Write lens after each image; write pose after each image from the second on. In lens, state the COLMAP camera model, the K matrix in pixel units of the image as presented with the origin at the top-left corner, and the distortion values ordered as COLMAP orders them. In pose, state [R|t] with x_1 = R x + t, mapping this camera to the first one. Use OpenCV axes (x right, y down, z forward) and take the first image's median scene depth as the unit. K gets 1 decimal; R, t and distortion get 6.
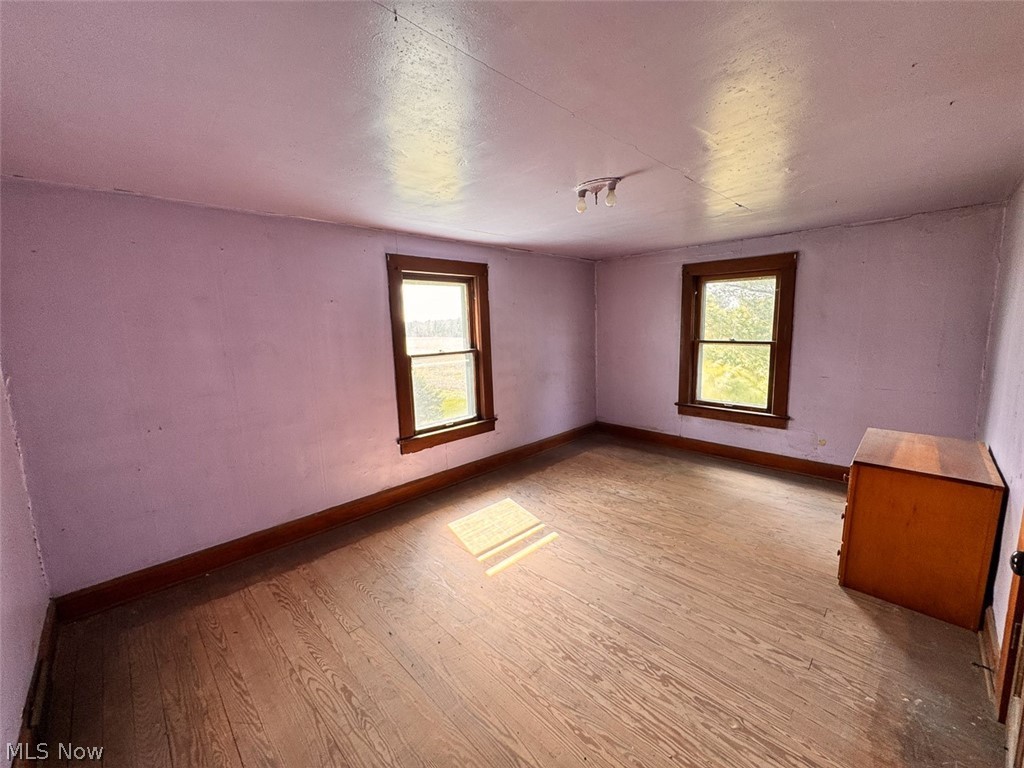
lens RADIAL K [[412.3, 0, 512.0], [0, 412.3, 384.0], [0, 0, 1]] dist [-0.000238, 0.000015]
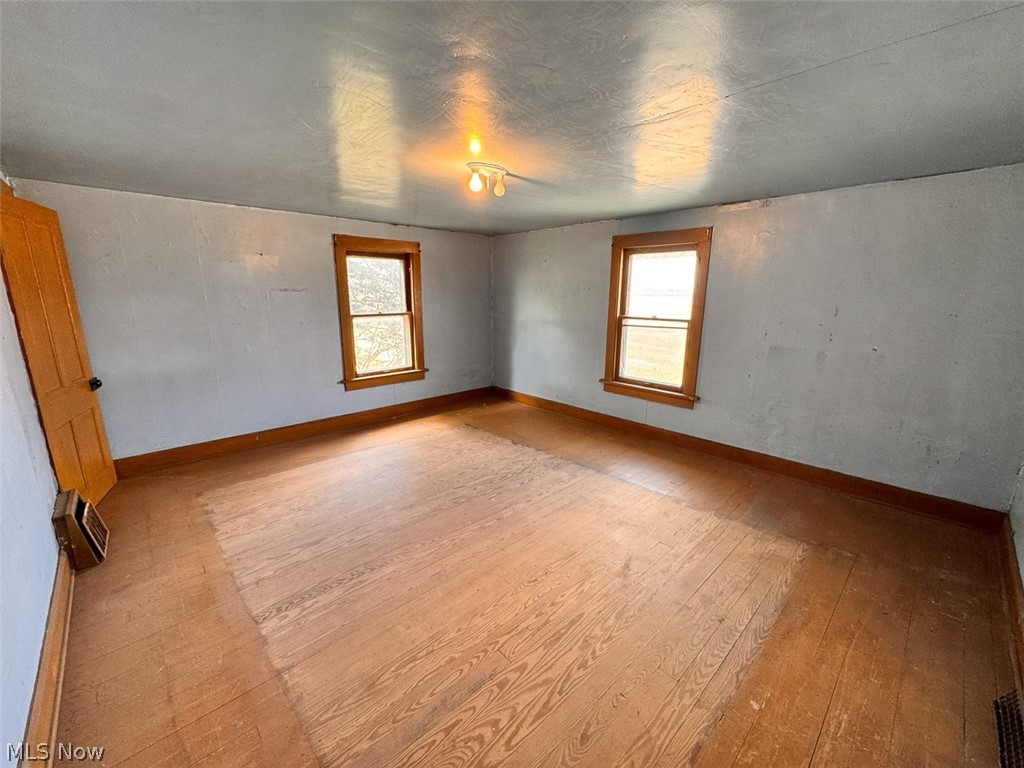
lens RADIAL K [[412.3, 0, 512.0], [0, 412.3, 384.0], [0, 0, 1]] dist [-0.000238, 0.000015]
pose [[0.949919, 0.102766, -0.295116, 0.578110], [-0.077499, 0.992350, 0.096104, -0.016134], [0.302735, -0.068420, 0.950616, -0.082598]]
